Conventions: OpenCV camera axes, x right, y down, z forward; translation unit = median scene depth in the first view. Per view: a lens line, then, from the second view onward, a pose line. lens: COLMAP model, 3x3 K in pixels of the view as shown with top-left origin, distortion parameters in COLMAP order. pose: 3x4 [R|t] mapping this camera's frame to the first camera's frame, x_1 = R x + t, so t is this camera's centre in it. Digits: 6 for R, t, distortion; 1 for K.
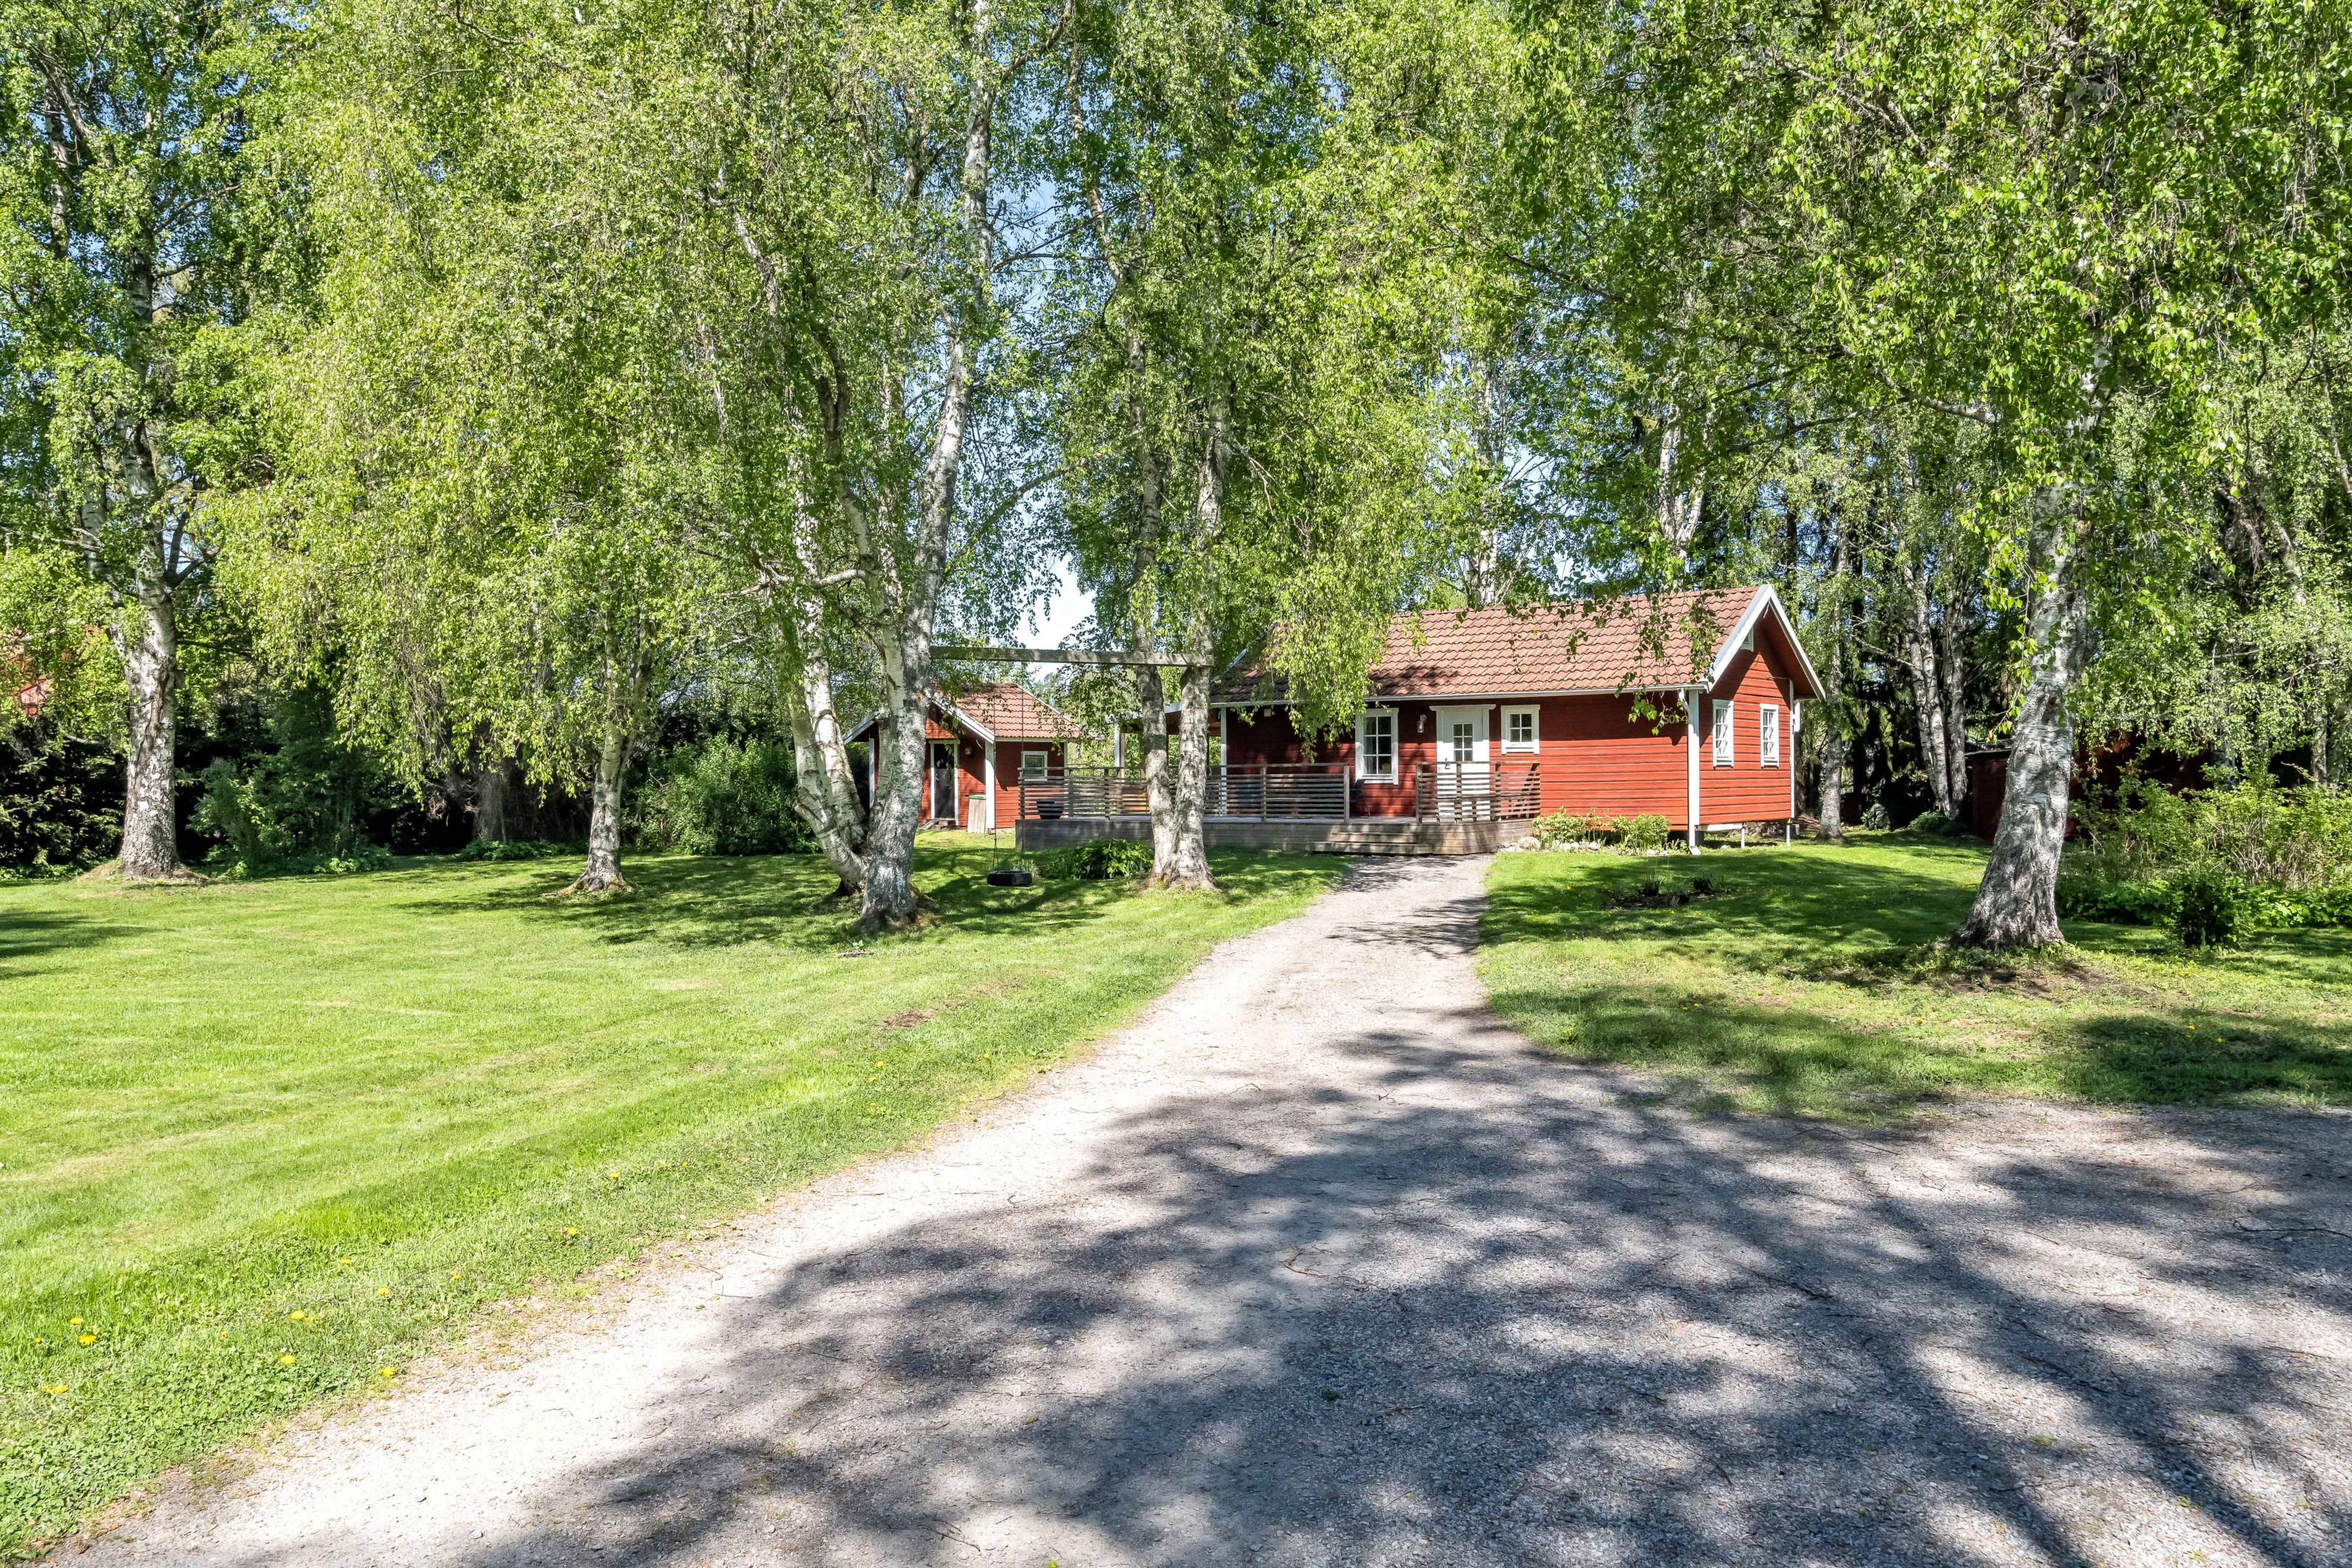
lens RADIAL K [[1757.1, 0, 1177.9], [0, 1757.1, 783.9], [0, 0, 1]] dist [0.007270, 0.002390]
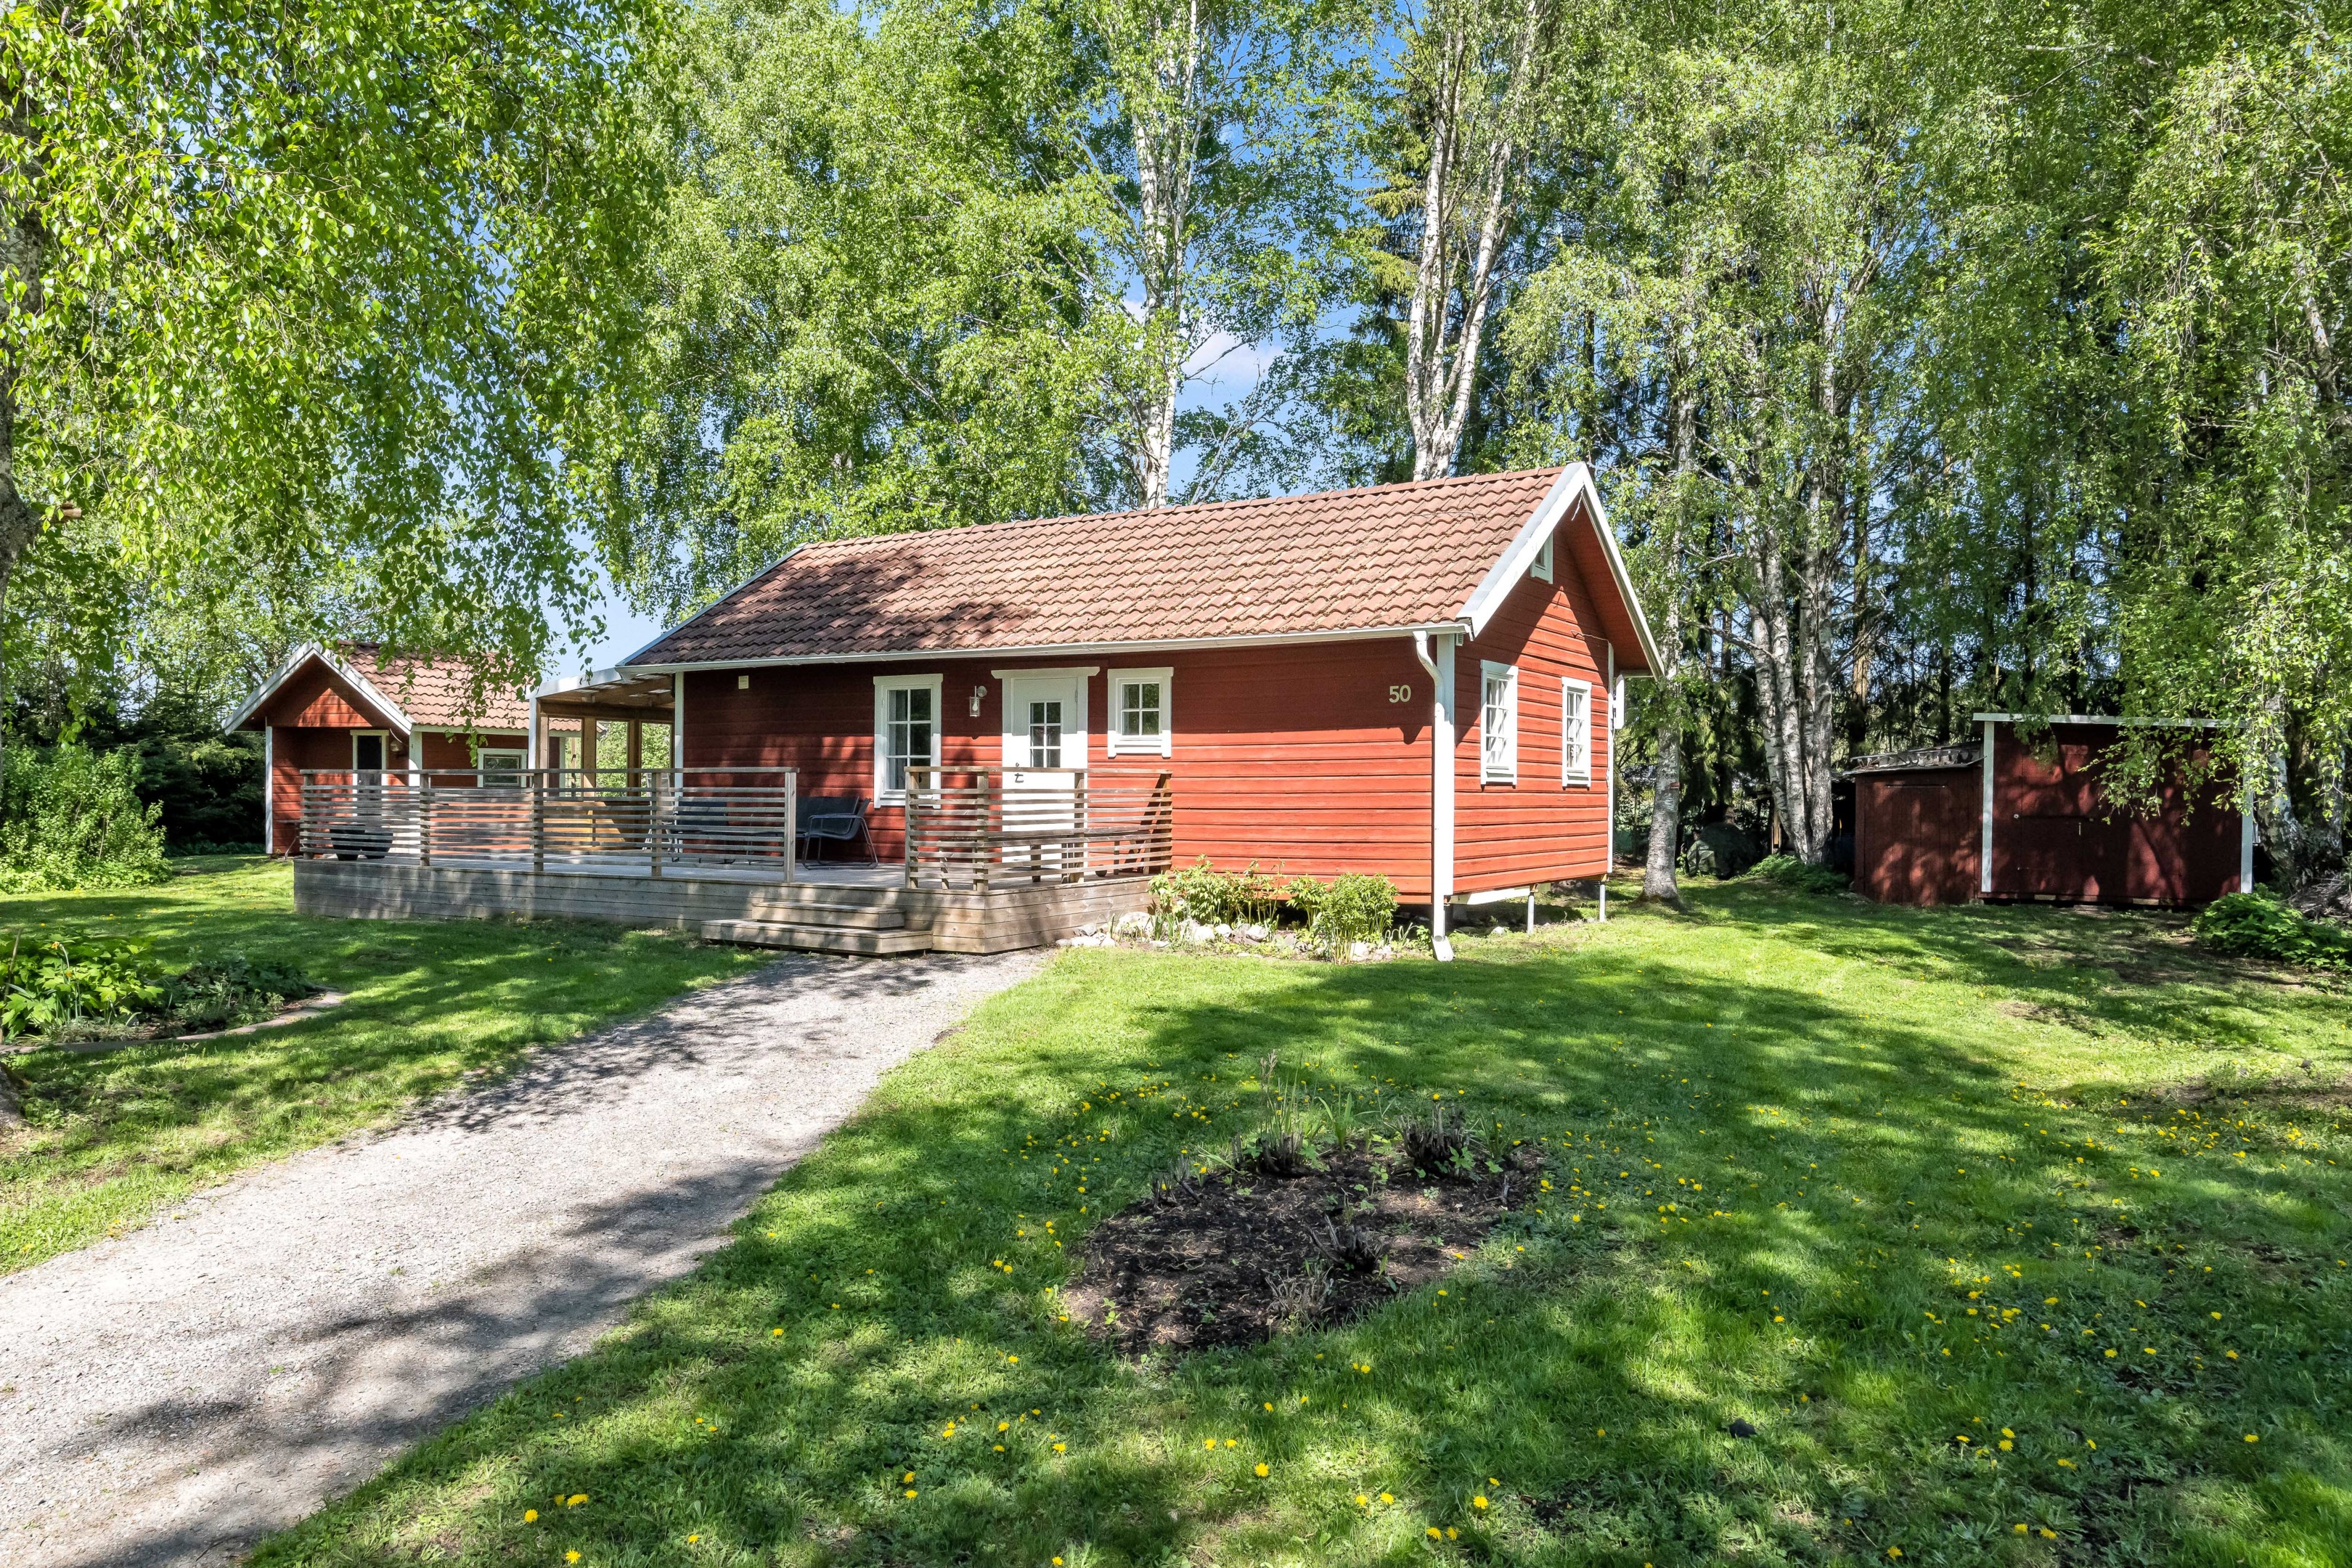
lens RADIAL K [[1624.0, 0, 1163.8], [0, 1624.0, 776.3], [0, 0, 1]] dist [-0.001619, 0.002162]
pose [[0.995051, 0.017019, 0.097898, 0.152060], [-0.015319, 0.999719, -0.018084, -0.001787], [-0.098178, 0.016495, 0.995032, 0.490927]]
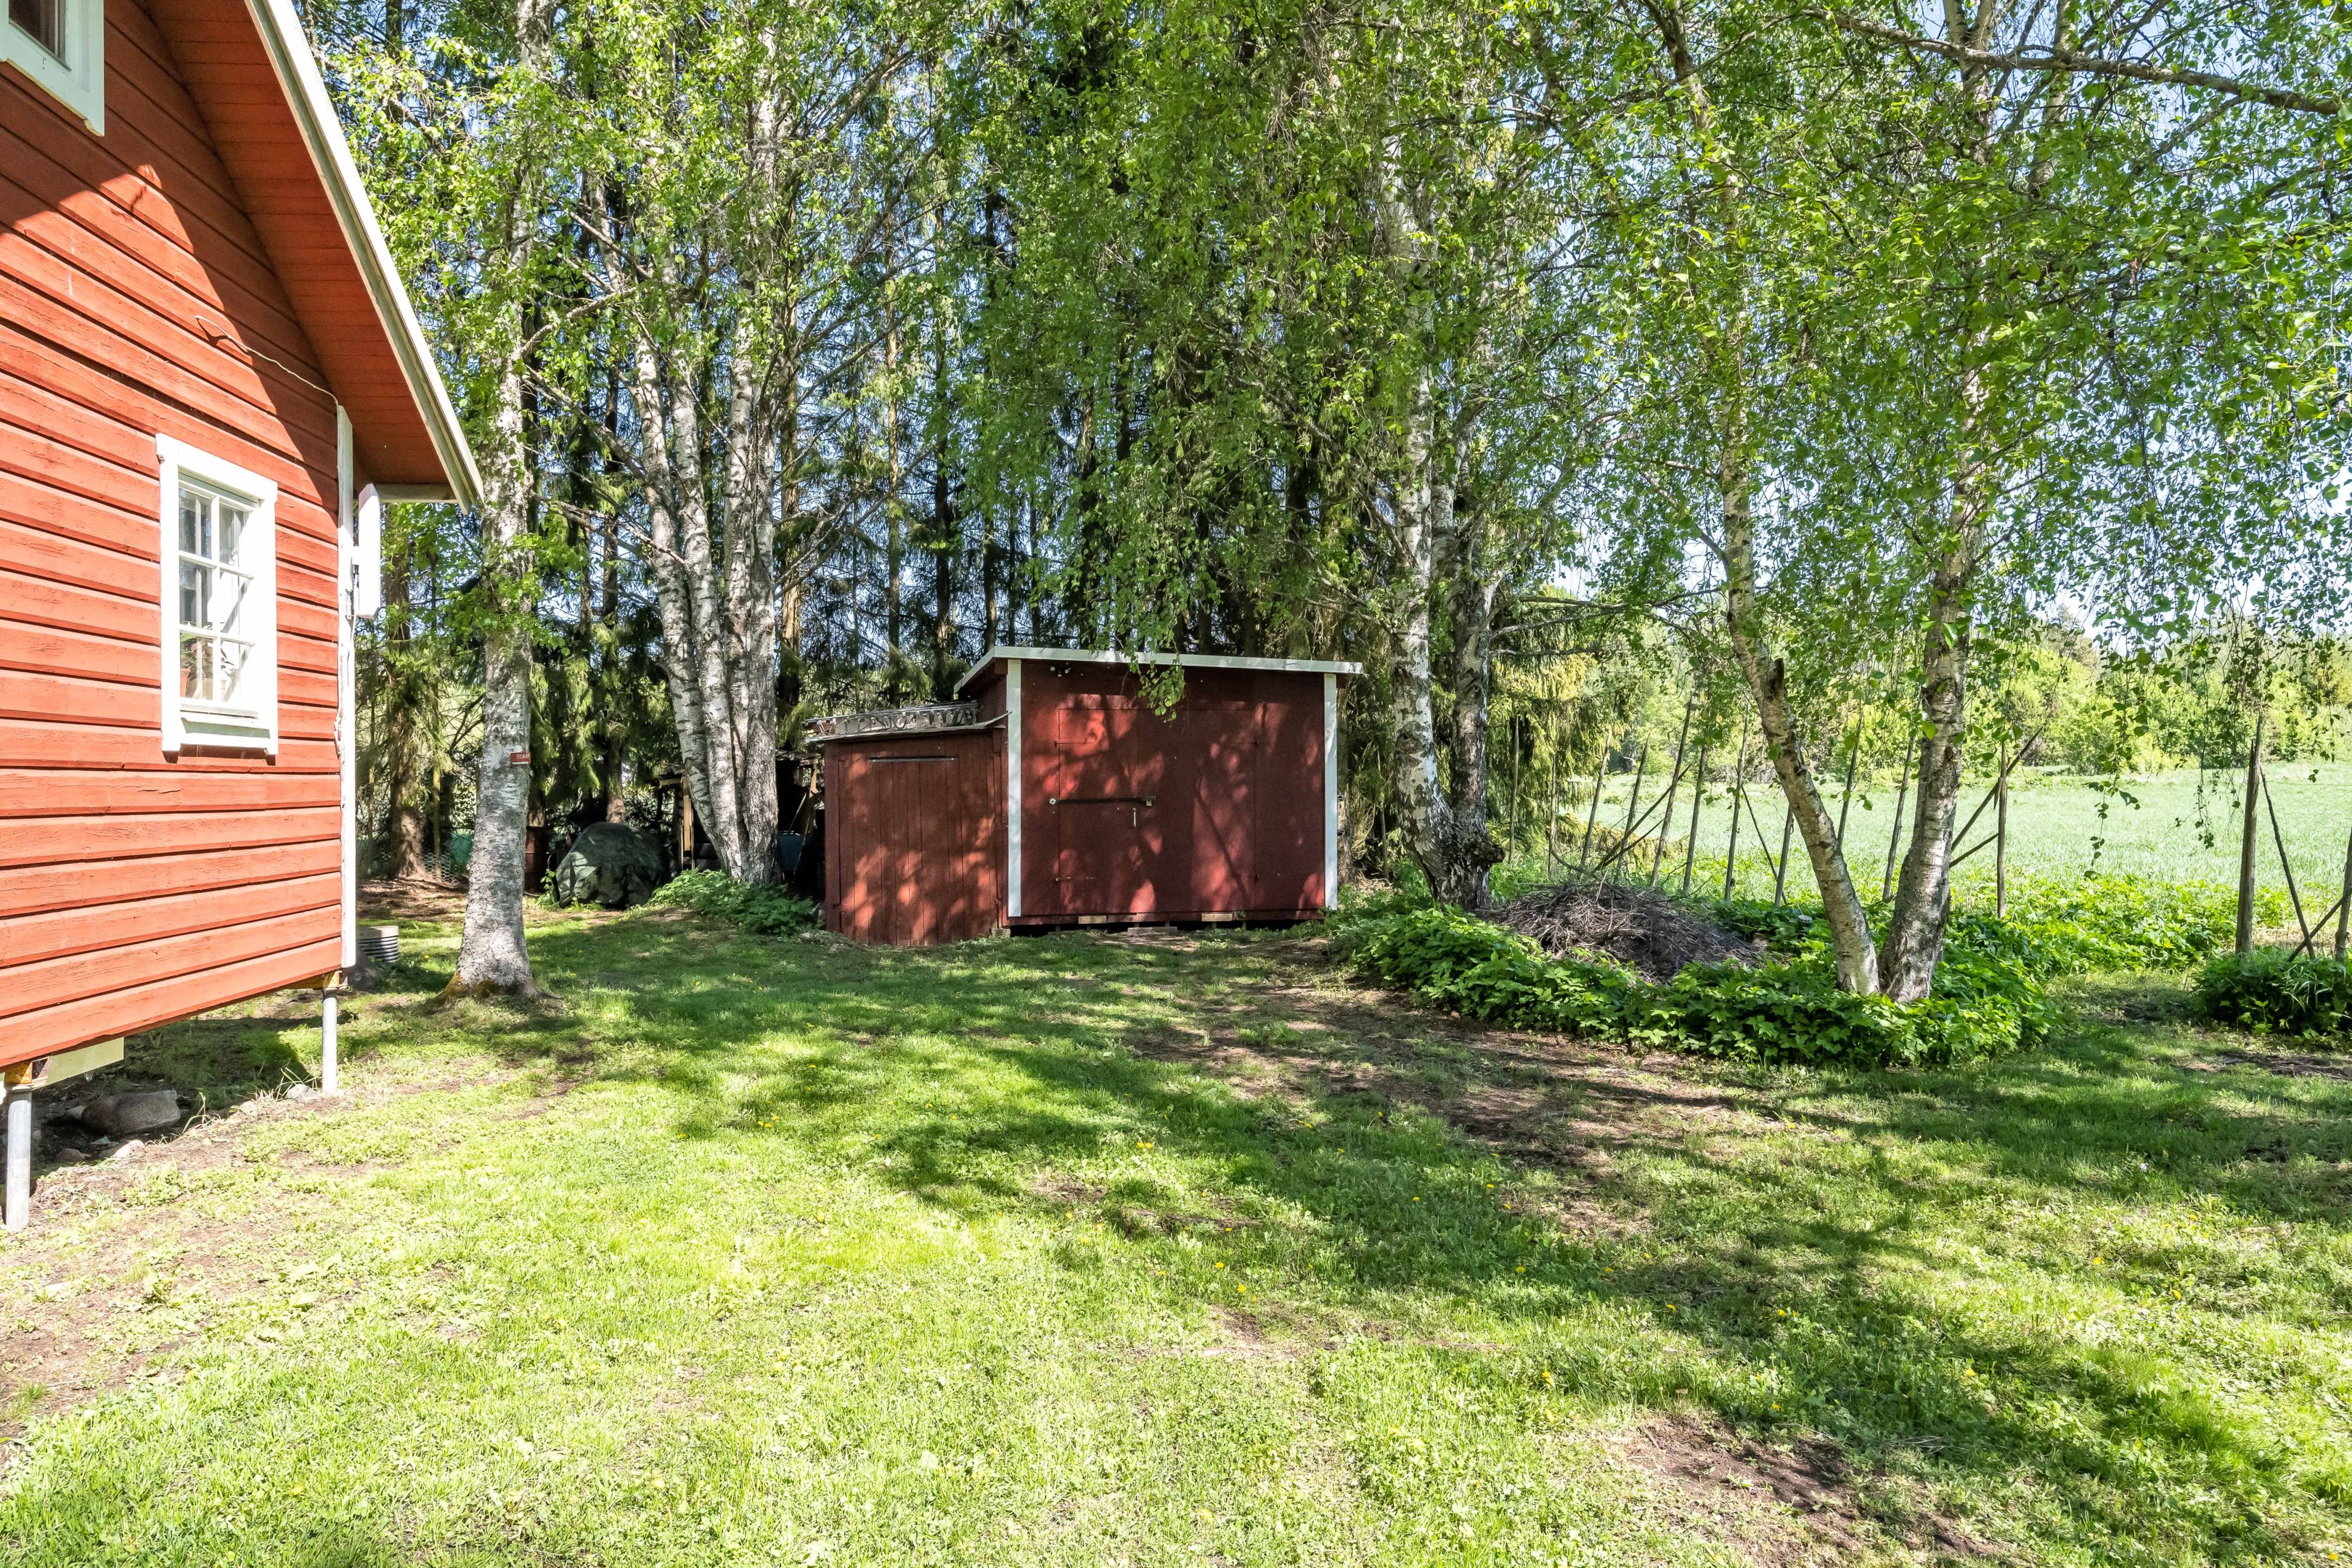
lens RADIAL K [[1624.0, 0, 1167.4], [0, 1624.0, 774.0], [0, 0, 1]] dist [-0.001619, 0.002162]
pose [[0.721100, -0.000220, 0.692831, 0.288331], [0.014867, 0.999775, -0.015157, -0.003078], [-0.692672, 0.021230, 0.720941, 0.795645]]
